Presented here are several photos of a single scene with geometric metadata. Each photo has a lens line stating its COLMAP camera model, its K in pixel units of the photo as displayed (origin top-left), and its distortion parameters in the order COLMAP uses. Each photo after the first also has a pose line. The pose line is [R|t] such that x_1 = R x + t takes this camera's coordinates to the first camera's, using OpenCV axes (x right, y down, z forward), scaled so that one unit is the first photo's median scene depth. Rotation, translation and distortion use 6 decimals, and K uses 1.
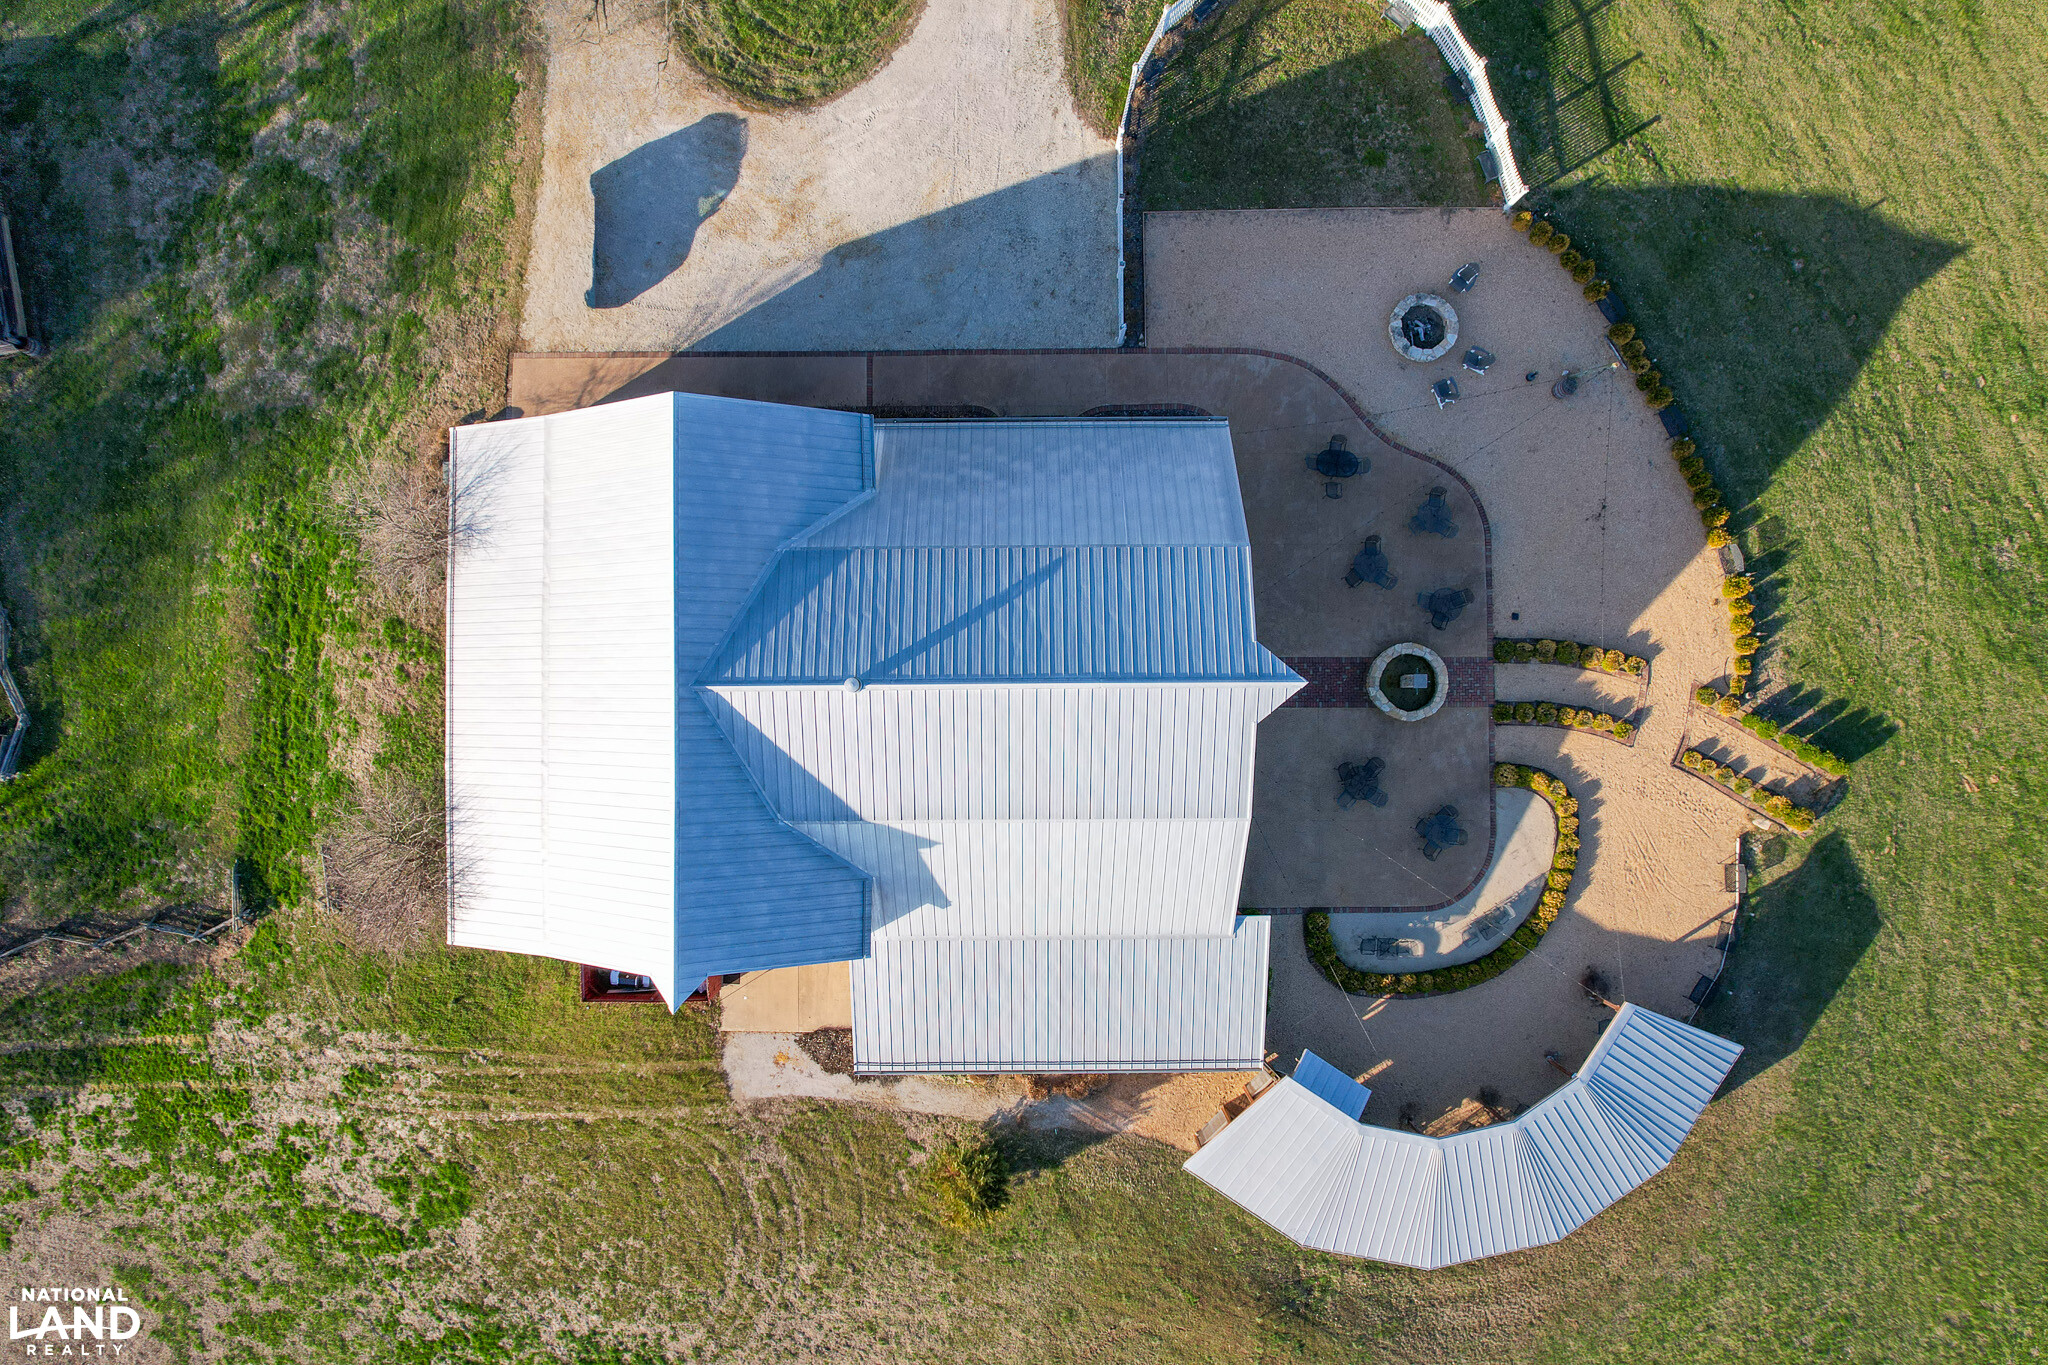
lens RADIAL K [[1314.3, 0, 1024.0], [0, 1314.3, 682.5], [0, 0, 1]] dist [-0.074965, 0.074989]
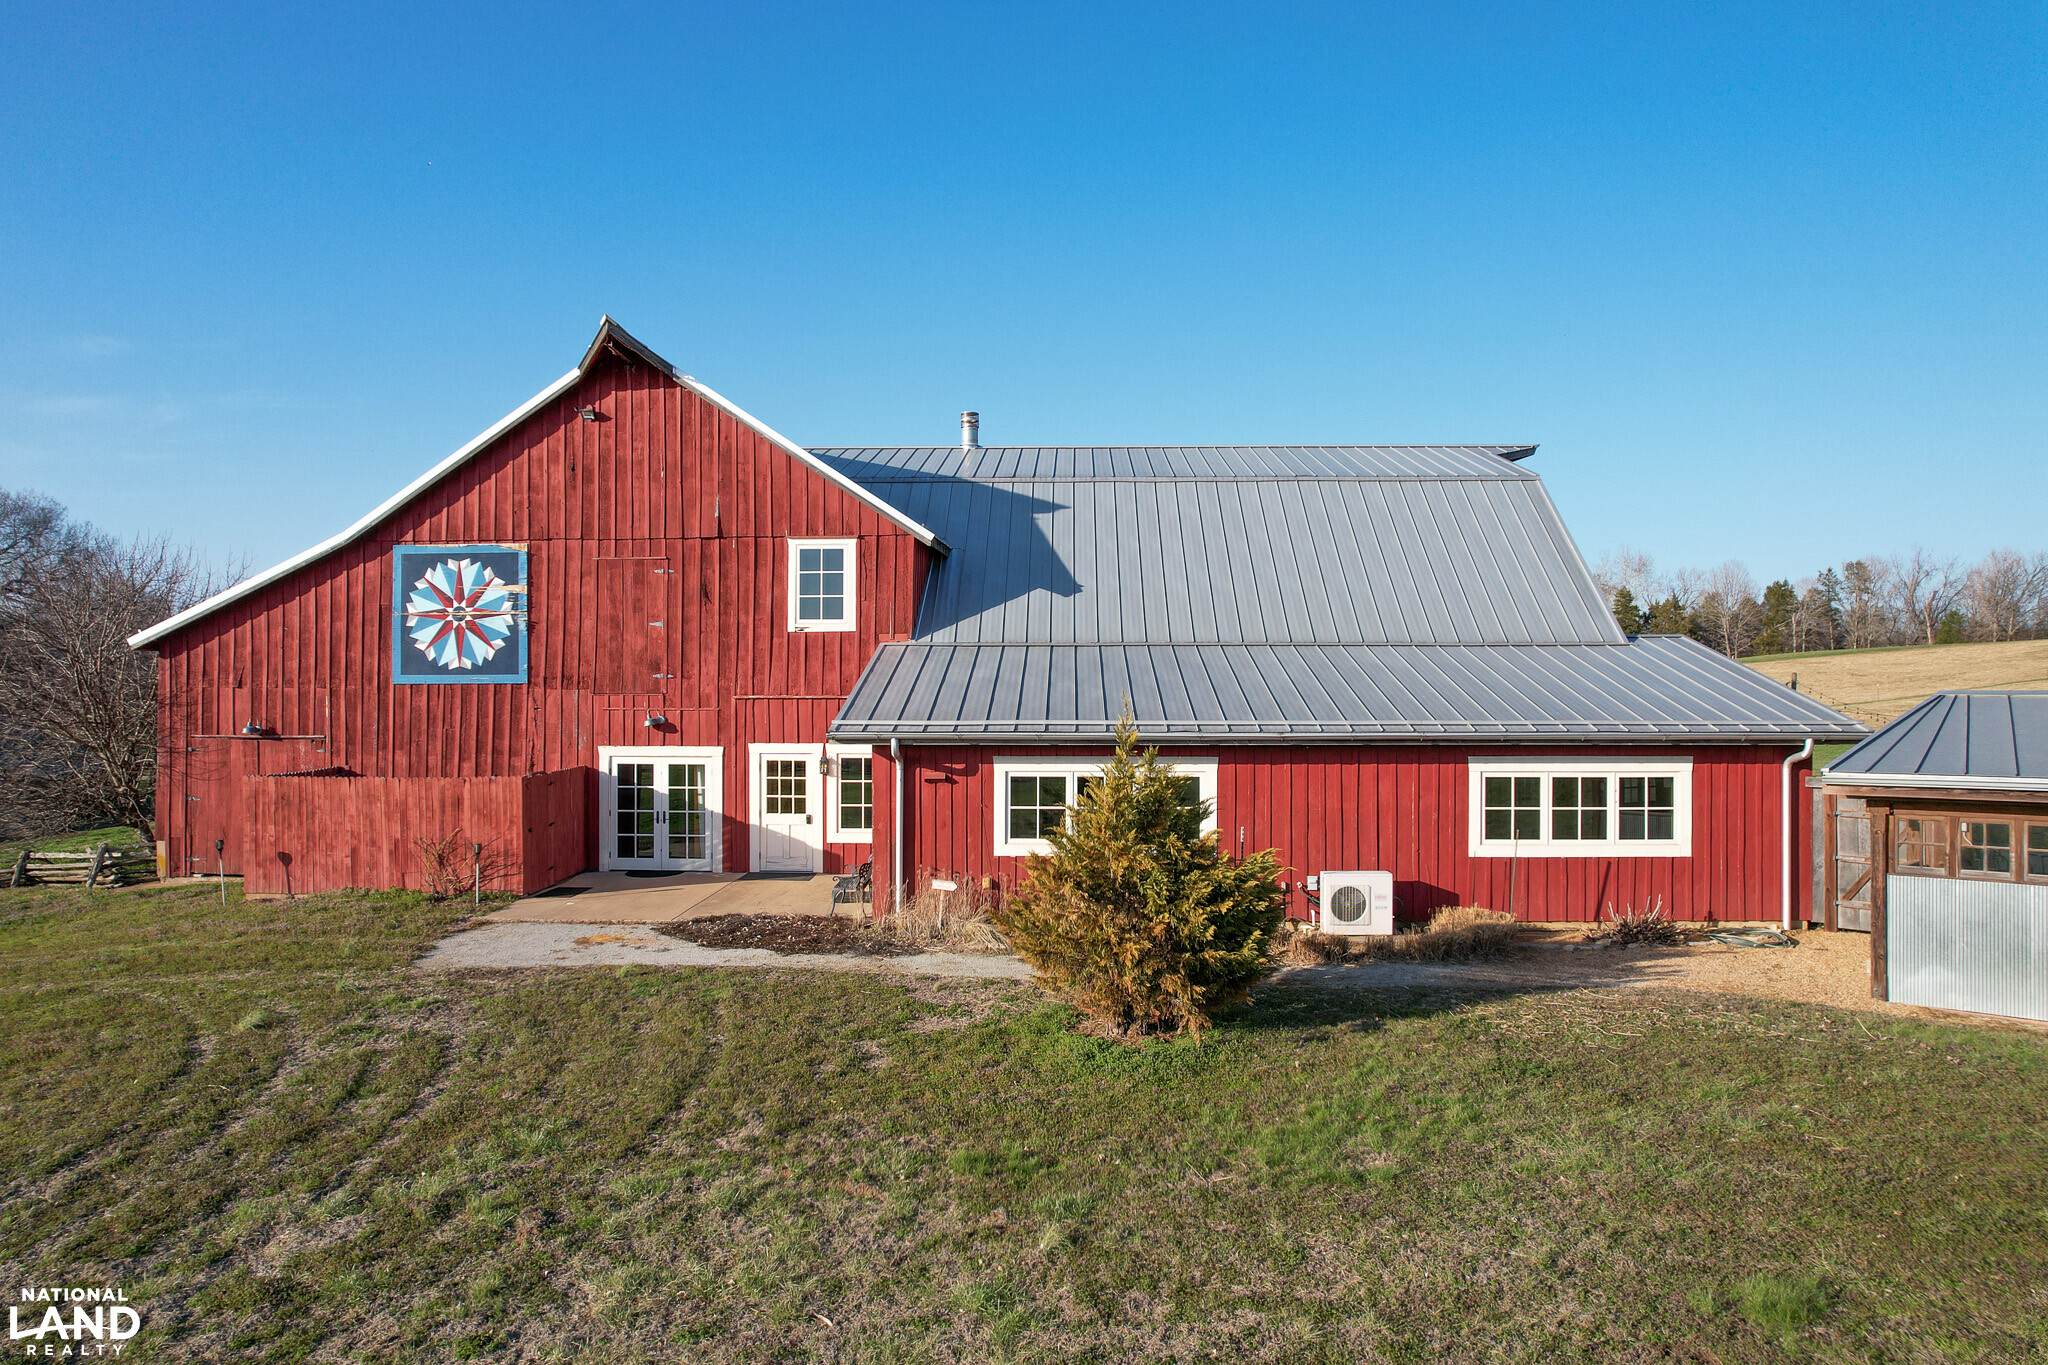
lens RADIAL K [[1314.3, 0, 1024.0], [0, 1314.3, 682.5], [0, 0, 1]] dist [-0.074965, 0.074989]
pose [[0.999241, 0.000121, -0.038960, -0.054744], [-0.038960, 0.006957, -0.999217, 0.680562], [0.000150, 0.999976, 0.006957, 0.968697]]
